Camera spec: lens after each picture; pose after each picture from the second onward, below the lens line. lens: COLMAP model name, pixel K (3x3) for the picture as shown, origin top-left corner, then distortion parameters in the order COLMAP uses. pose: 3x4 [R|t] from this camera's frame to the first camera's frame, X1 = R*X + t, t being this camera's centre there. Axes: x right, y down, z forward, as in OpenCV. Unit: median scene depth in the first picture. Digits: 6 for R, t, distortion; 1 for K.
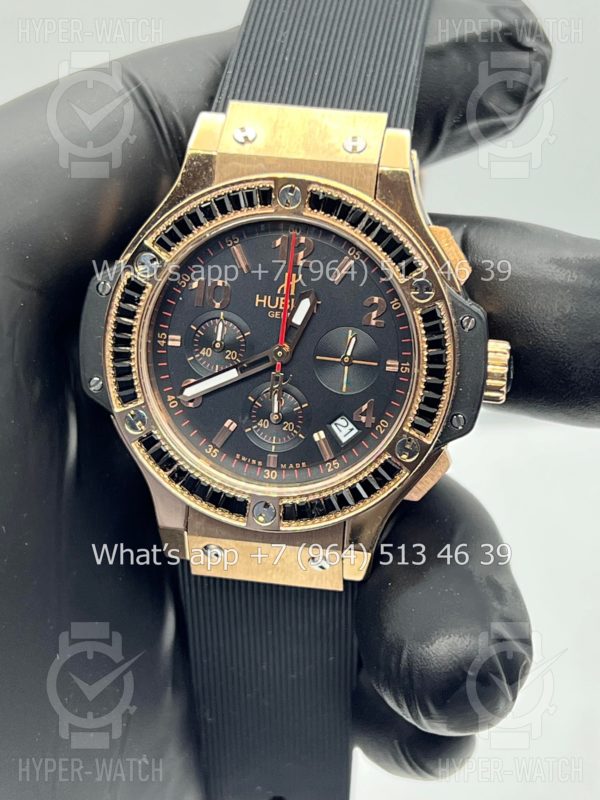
lens RADIAL K [[1940.8, 0, 300.0], [0, 1940.8, 400.0], [0, 0, 1]] dist [0.206710, -0.031127]
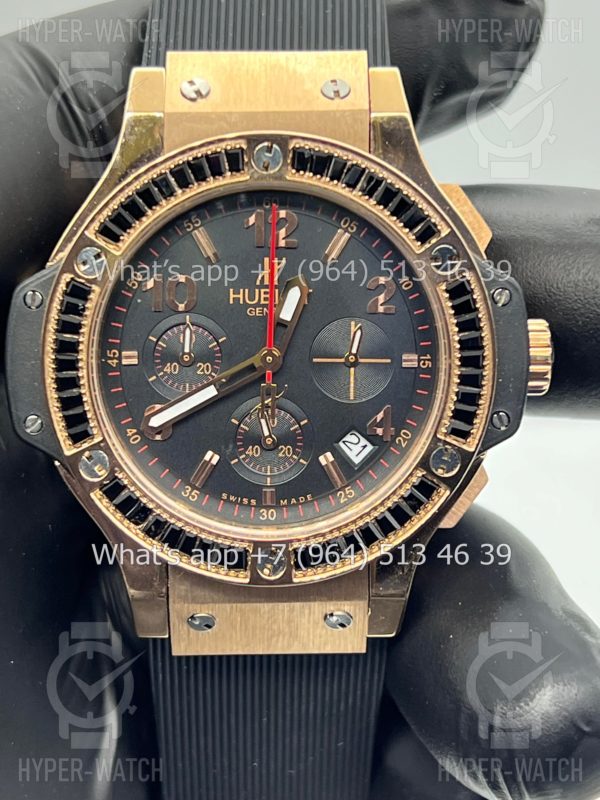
lens RADIAL K [[1940.8, 0, 300.0], [0, 1940.8, 400.0], [0, 0, 1]] dist [0.206710, -0.031127]
pose [[0.982723, -0.100733, 0.155269, -0.122210], [0.108790, 0.993078, -0.044277, 0.028845], [-0.149734, 0.060404, 0.986879, 0.219677]]
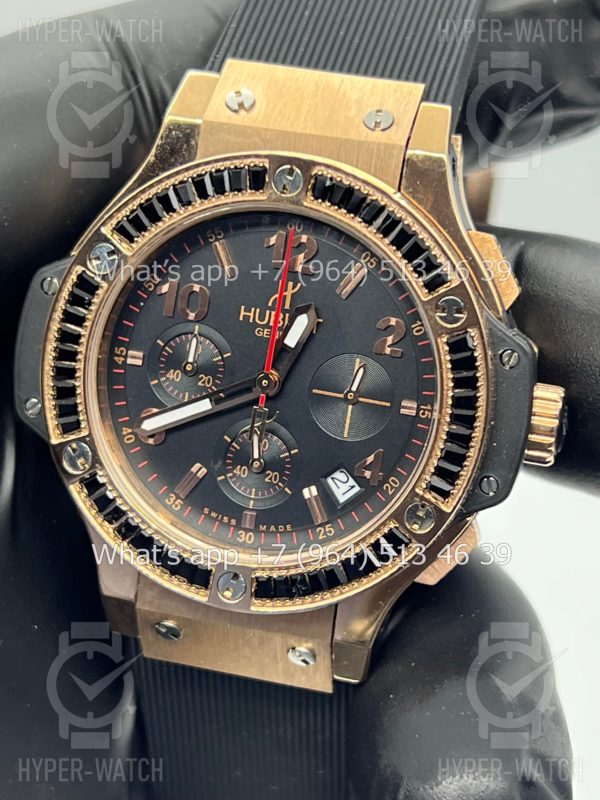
lens RADIAL K [[1940.8, 0, 300.0], [0, 1940.8, 400.0], [0, 0, 1]] dist [0.206710, -0.031127]
pose [[0.995599, 0.065463, -0.067060, 0.055961], [-0.067396, 0.997361, -0.026989, 0.003034], [0.065116, 0.031390, 0.997384, 0.225901]]
